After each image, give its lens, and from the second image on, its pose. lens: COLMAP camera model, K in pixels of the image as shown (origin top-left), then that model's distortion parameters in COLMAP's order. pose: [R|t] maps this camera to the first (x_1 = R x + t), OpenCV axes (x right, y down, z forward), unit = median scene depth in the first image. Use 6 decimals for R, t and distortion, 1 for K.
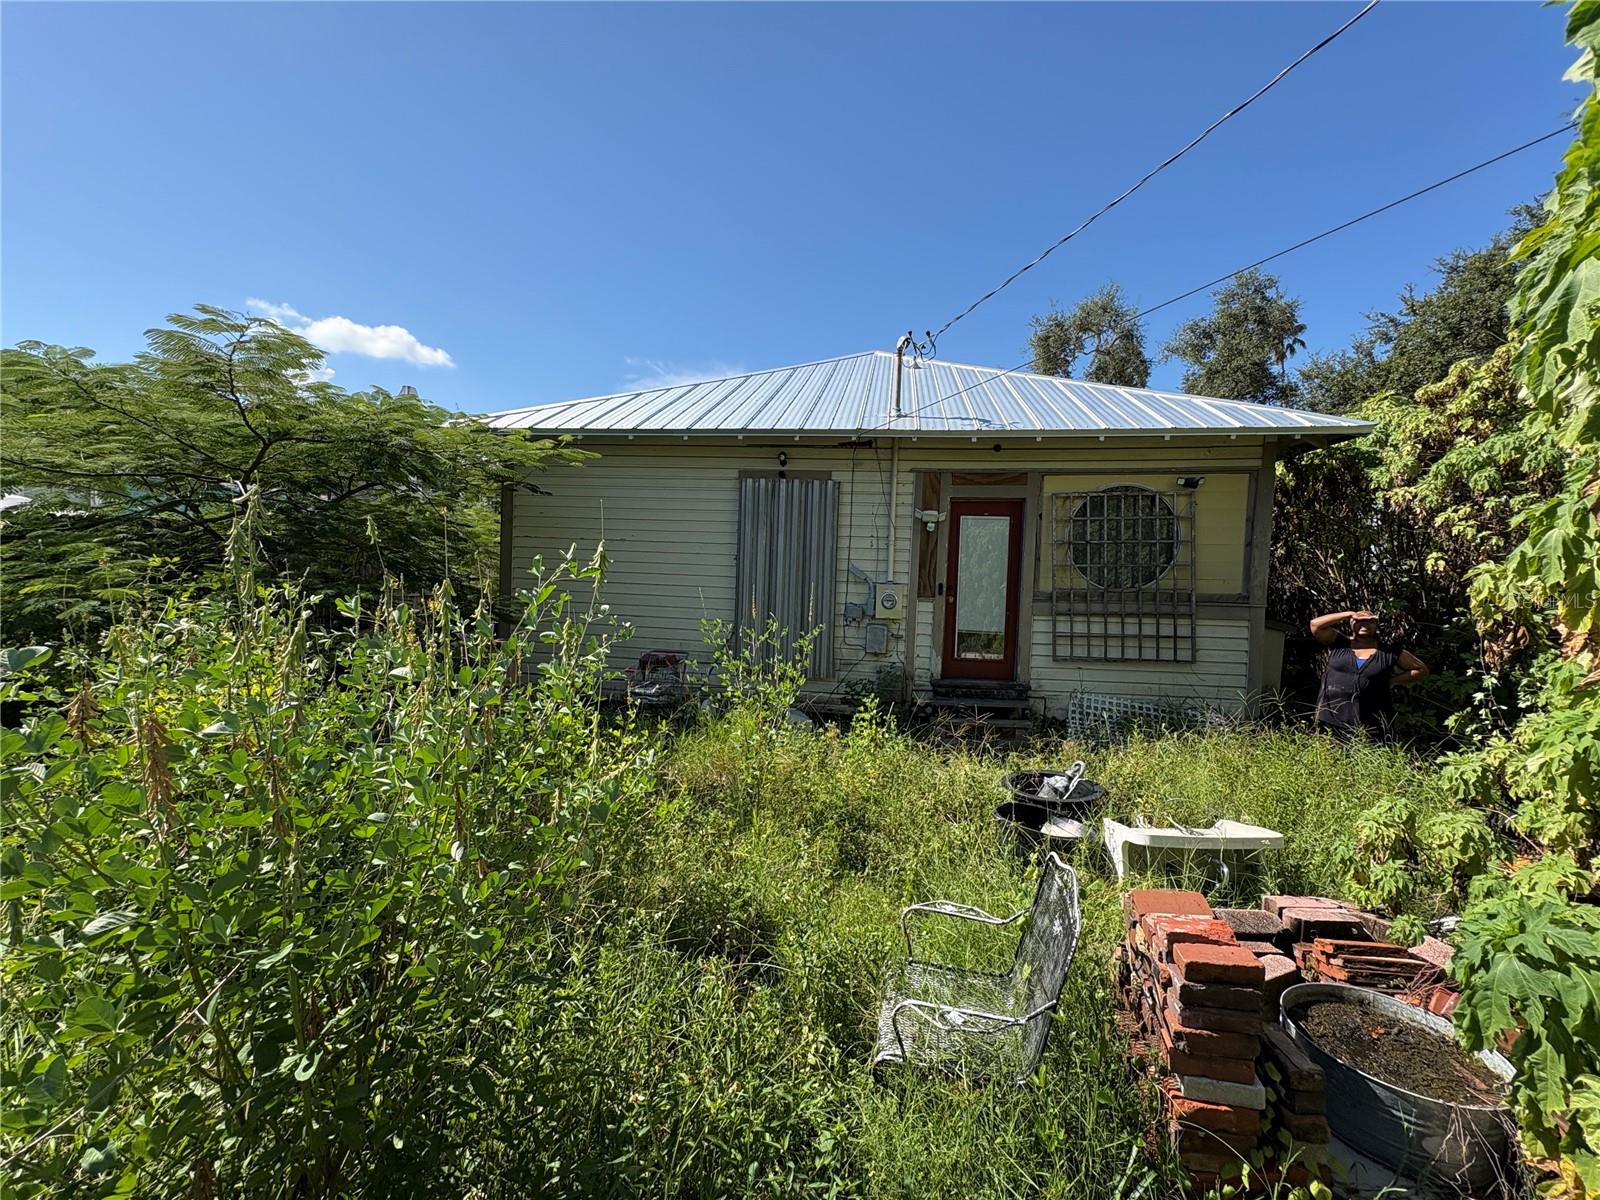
lens RADIAL K [[636.5, 0, 799.5], [0, 636.5, 602.0], [0, 0, 1]] dist [0.001684, -0.000135]
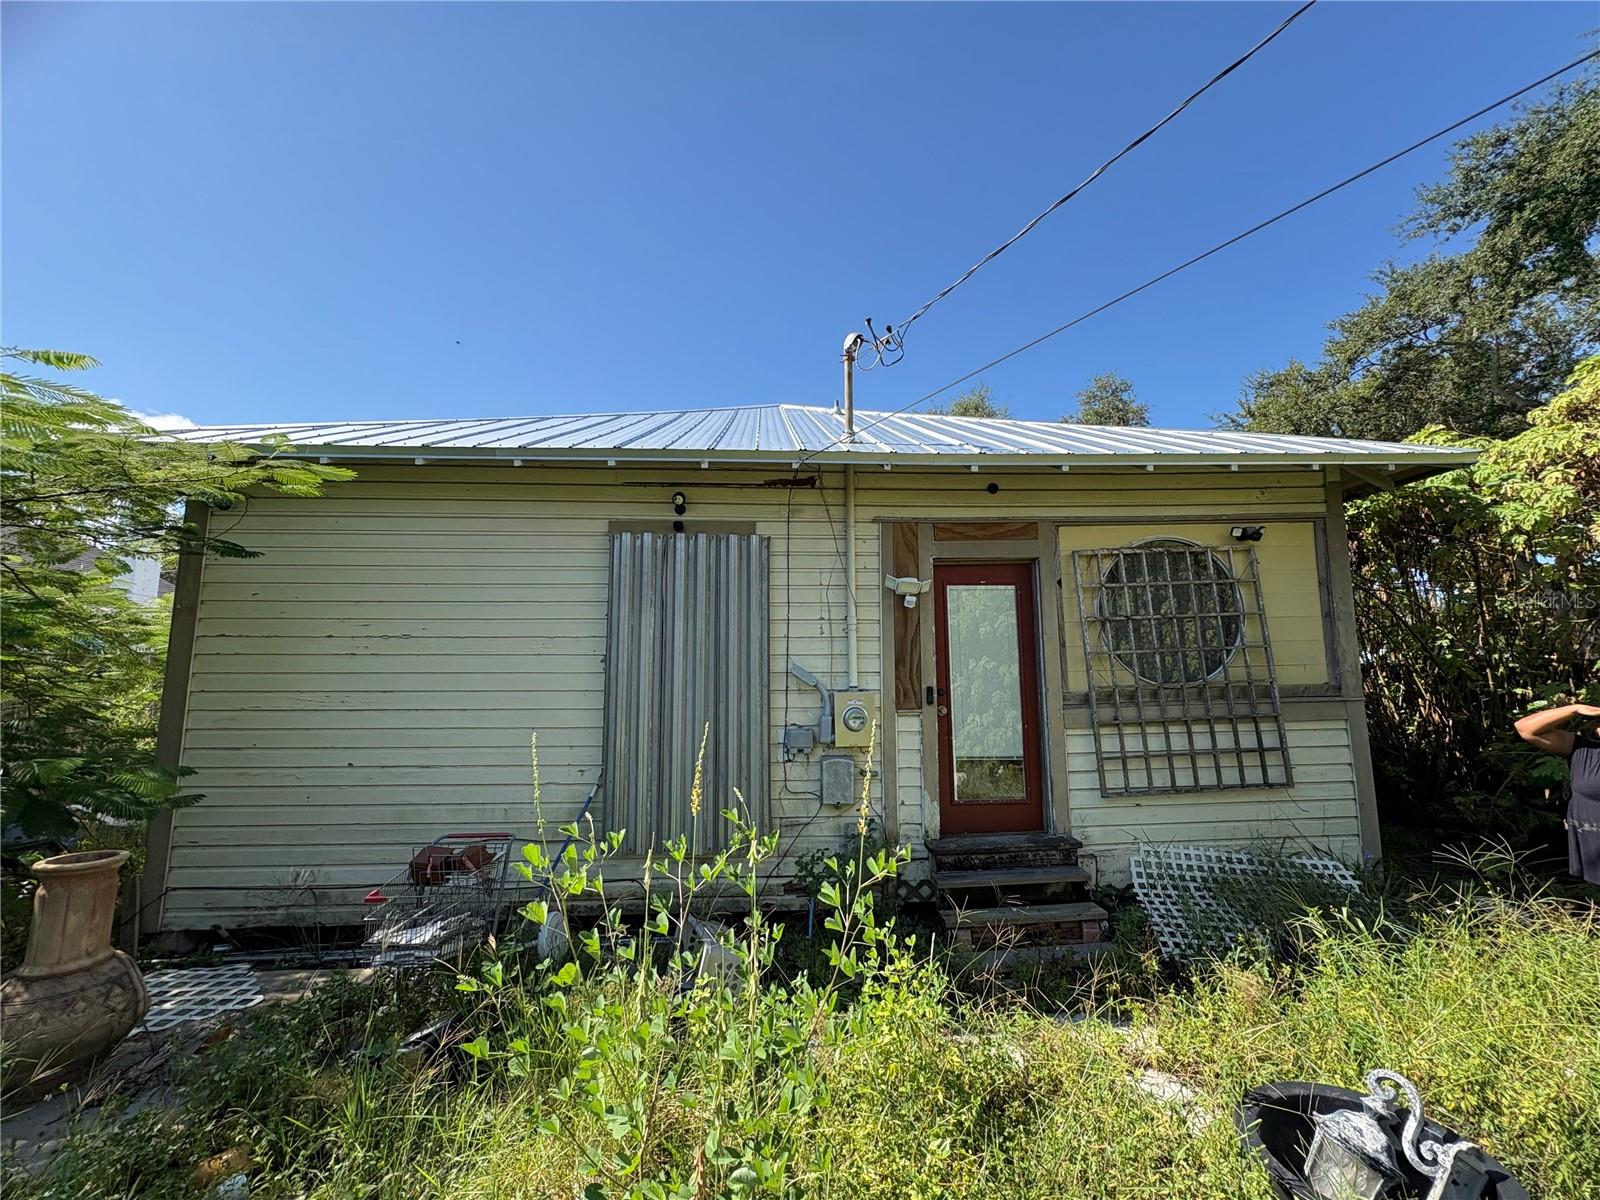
lens RADIAL K [[636.5, 0, 802.9], [0, 636.5, 601.4], [0, 0, 1]] dist [0.001684, -0.000135]
pose [[0.979492, -0.018133, 0.200664, -0.035791], [0.049844, 0.986792, -0.154132, -0.021227], [-0.195219, 0.160973, 0.967459, 0.375008]]
